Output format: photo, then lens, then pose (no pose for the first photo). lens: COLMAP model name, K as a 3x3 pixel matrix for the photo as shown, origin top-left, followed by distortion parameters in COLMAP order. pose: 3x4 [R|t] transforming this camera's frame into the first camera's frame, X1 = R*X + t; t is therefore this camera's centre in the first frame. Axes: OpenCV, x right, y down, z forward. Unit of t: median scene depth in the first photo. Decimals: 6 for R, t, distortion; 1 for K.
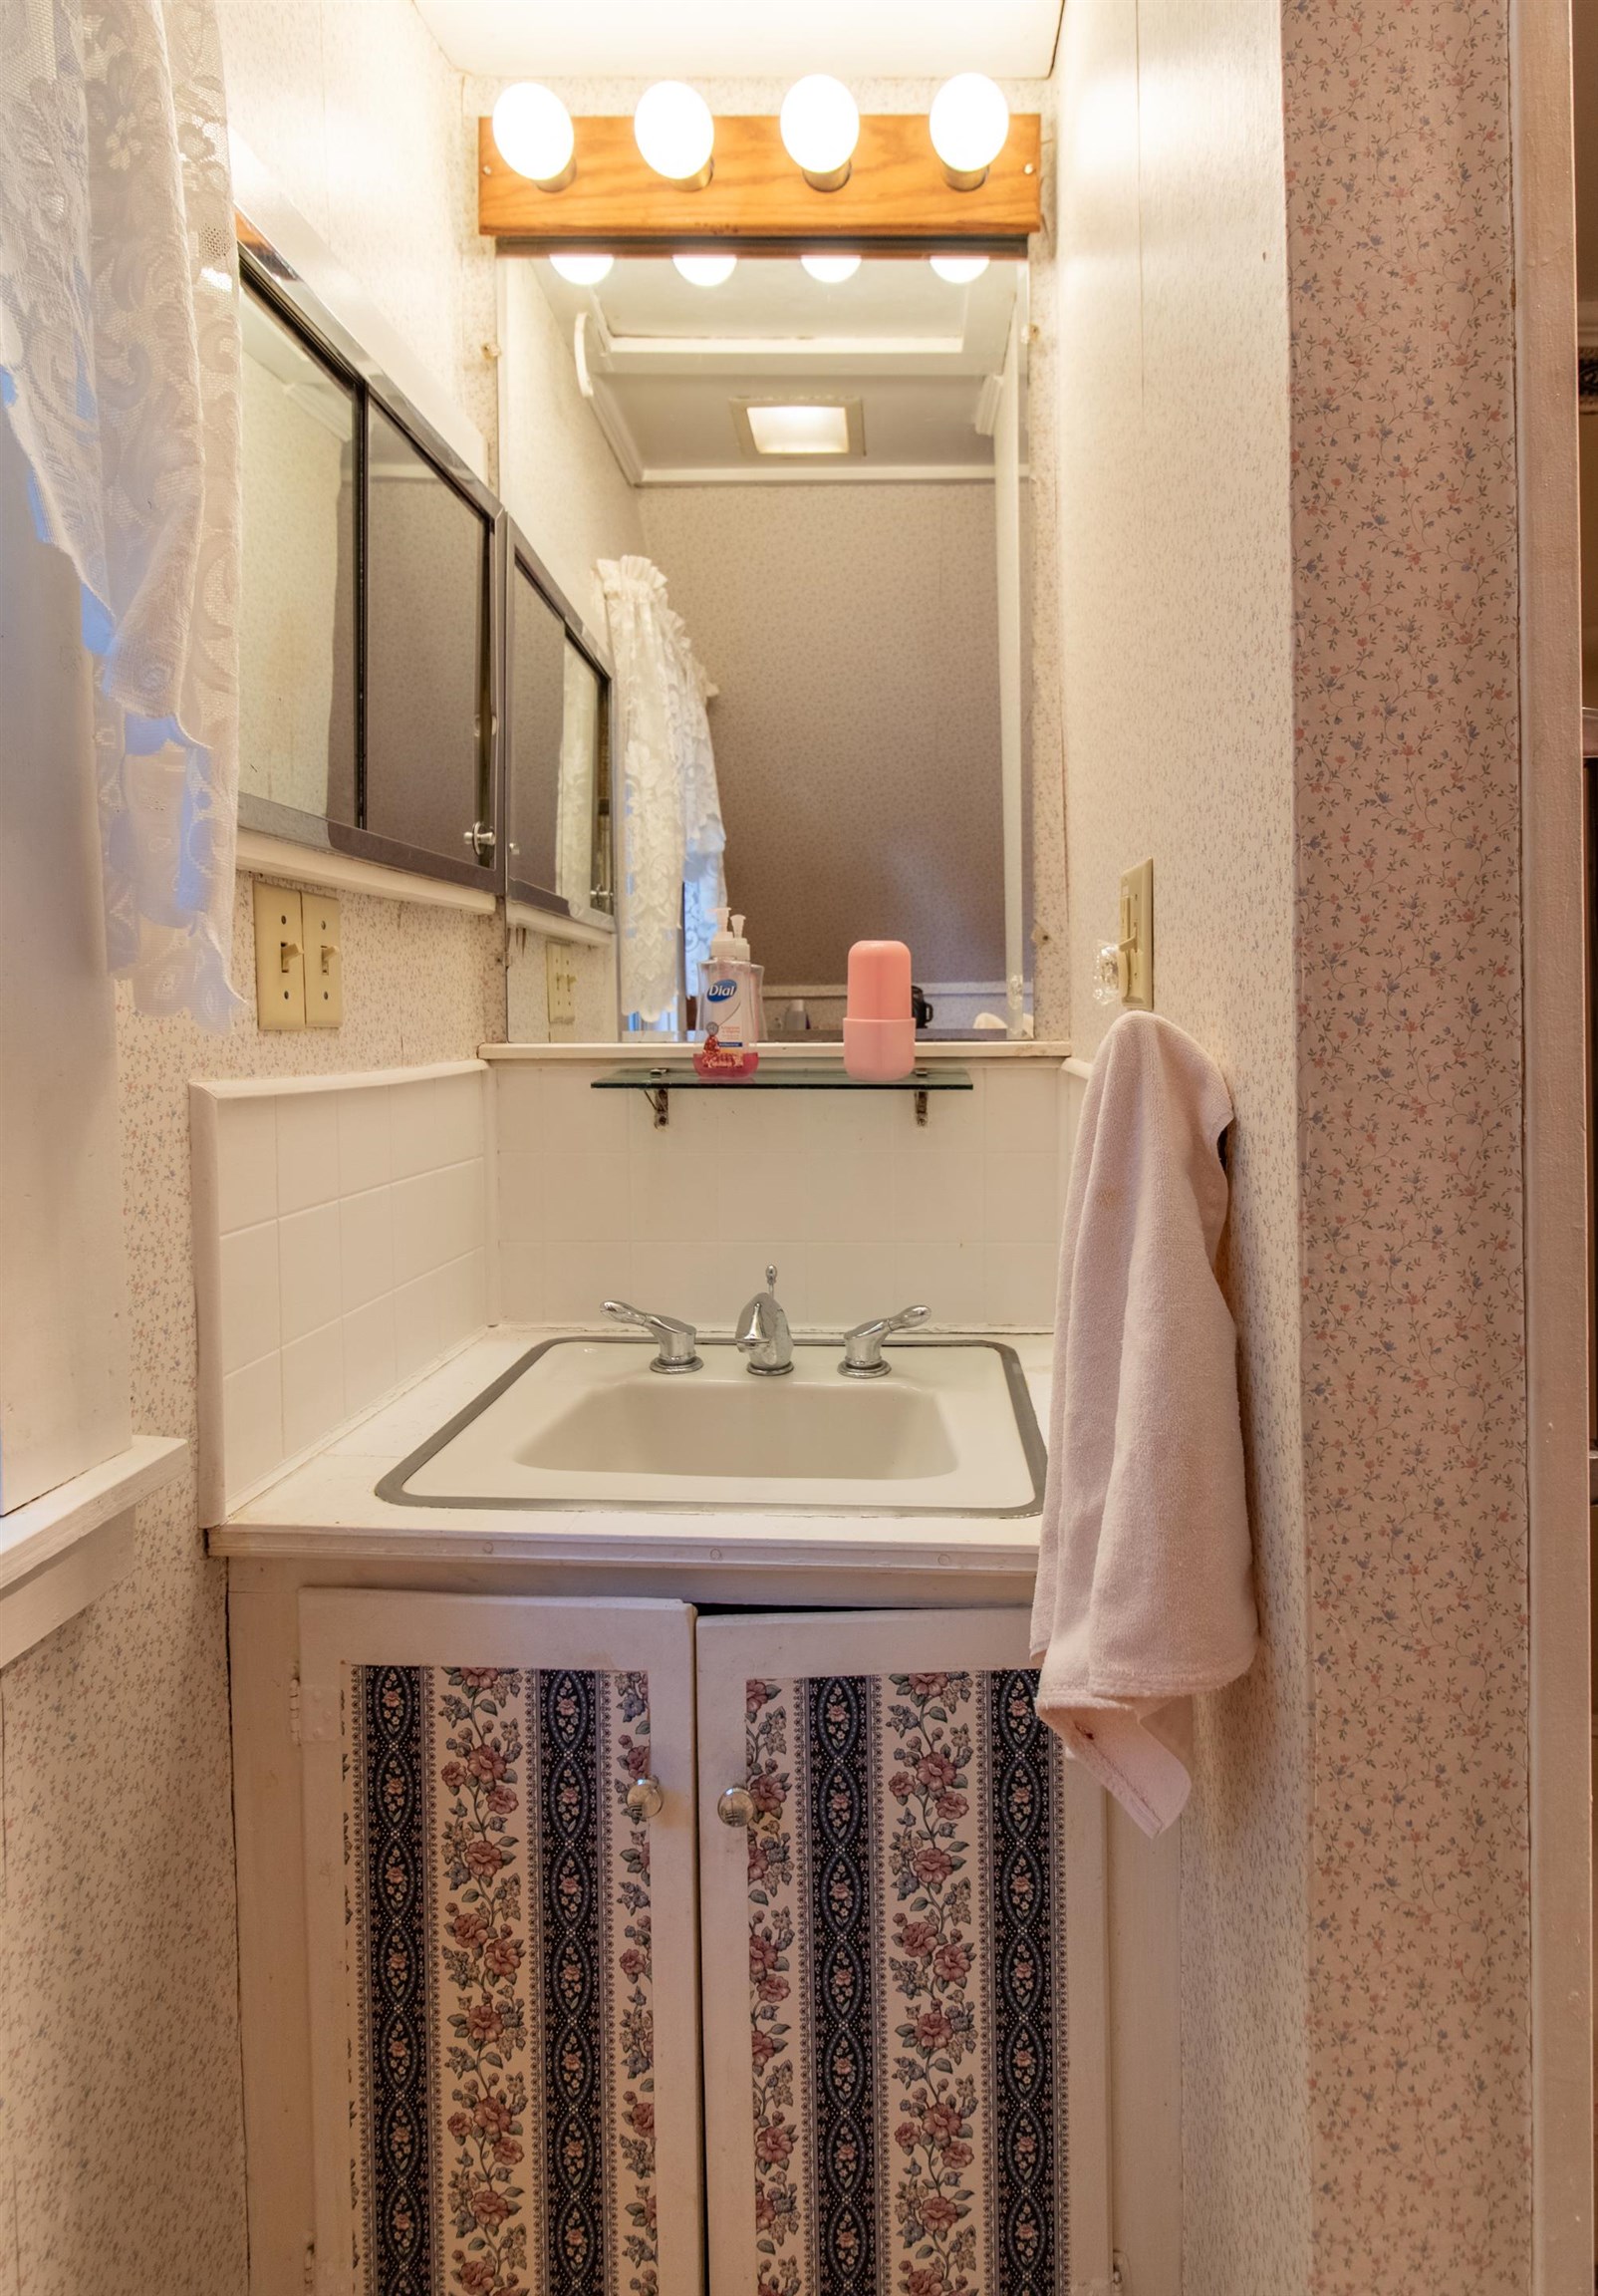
lens RADIAL K [[1202.0, 0, 802.0], [0, 1202.0, 1045.7], [0, 0, 1]] dist [-0.001077, -0.000635]
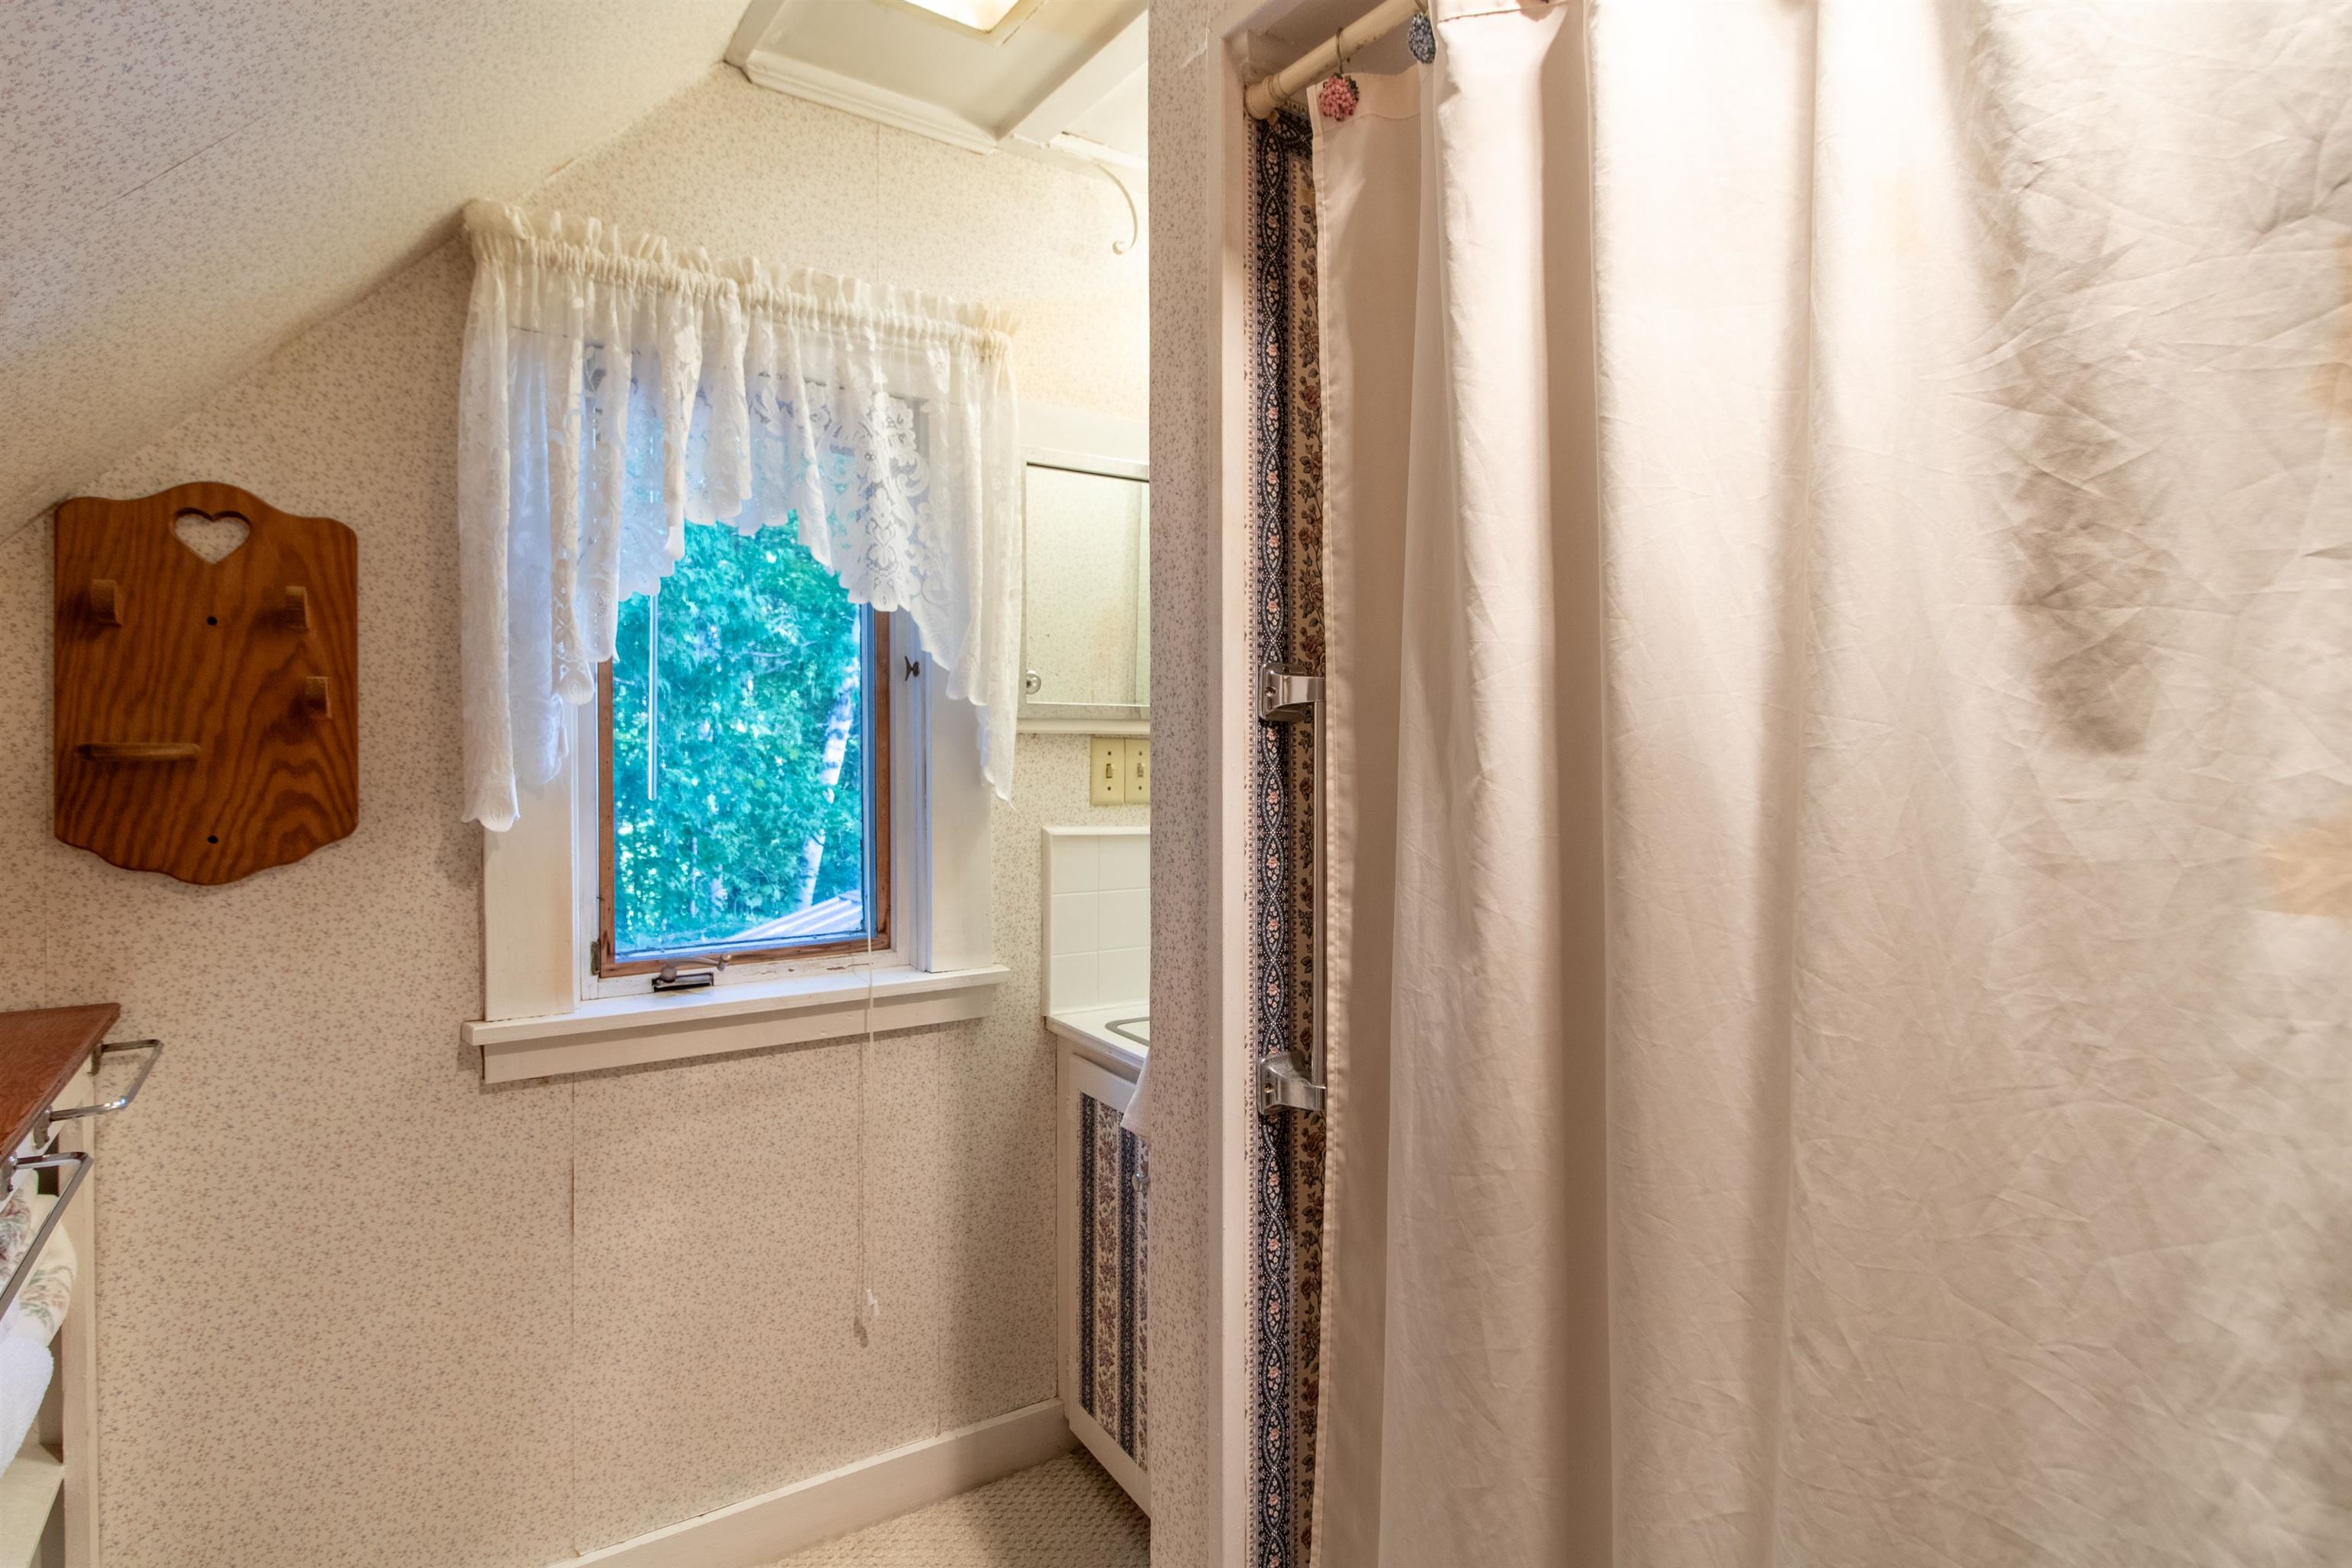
lens RADIAL K [[1214.9, 0, 1178.3], [0, 1214.9, 773.5], [0, 0, 1]] dist [-0.003878, -0.001143]
pose [[0.585417, 0.025950, -0.810317, 1.561305], [-0.027816, 0.999542, 0.011913, -0.110082], [0.810255, 0.015566, 0.585870, -0.189371]]
